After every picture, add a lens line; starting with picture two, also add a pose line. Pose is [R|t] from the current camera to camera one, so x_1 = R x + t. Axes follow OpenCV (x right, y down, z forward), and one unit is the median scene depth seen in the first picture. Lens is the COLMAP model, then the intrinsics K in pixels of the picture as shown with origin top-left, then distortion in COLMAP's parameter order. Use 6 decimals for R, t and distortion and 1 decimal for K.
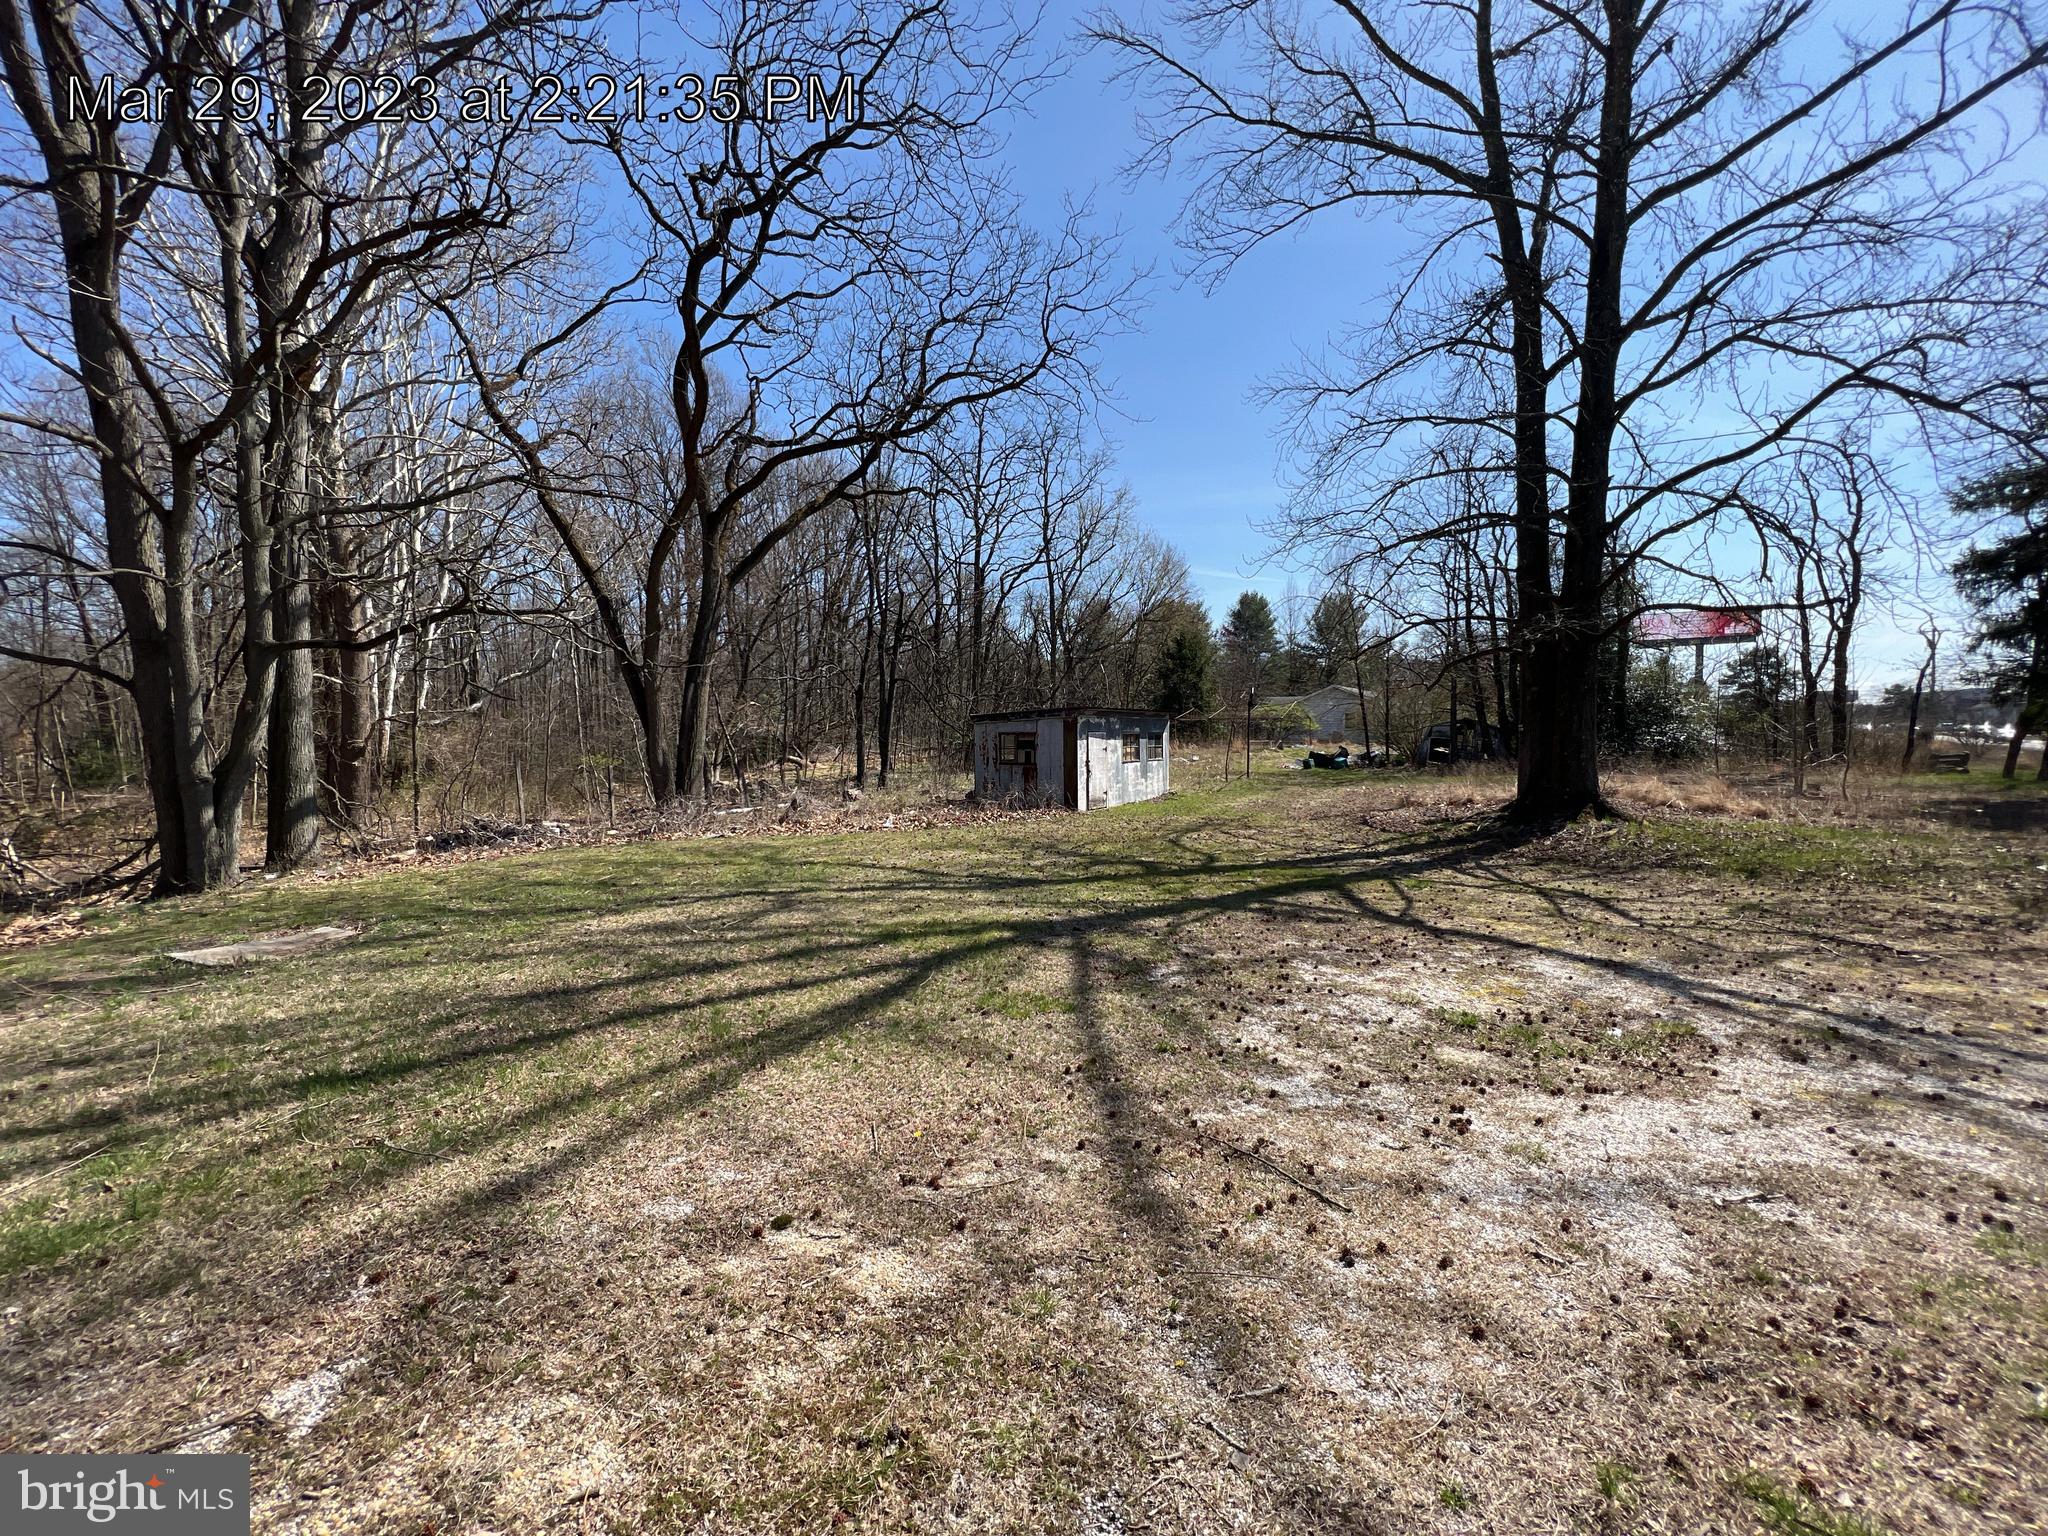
lens RADIAL K [[824.3, 0, 1028.1], [0, 824.3, 764.8], [0, 0, 1]] dist [0.001534, -0.000214]
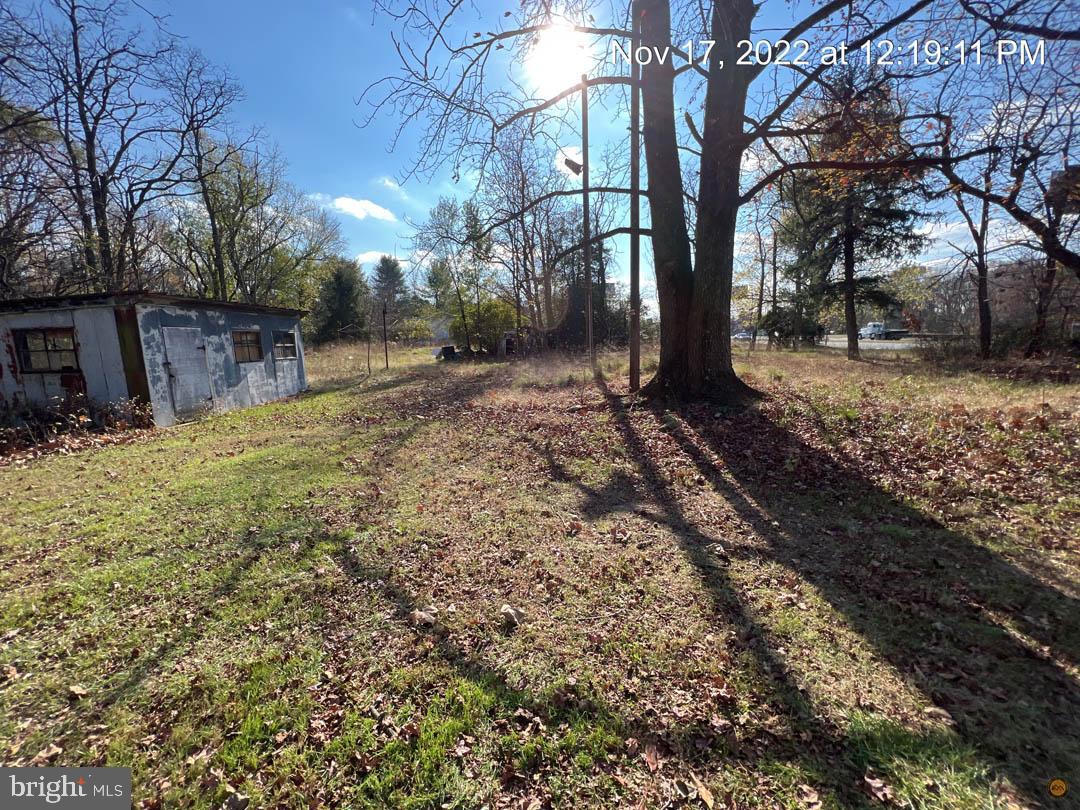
lens RADIAL K [[431.9, 0, 539.7], [0, 431.9, 401.0], [0, 0, 1]] dist [0.000153, -0.000381]
pose [[0.833357, -0.080174, 0.546889, 0.047577], [0.030596, 0.994598, 0.099186, 0.000947], [-0.551887, -0.065925, 0.831309, 0.162179]]
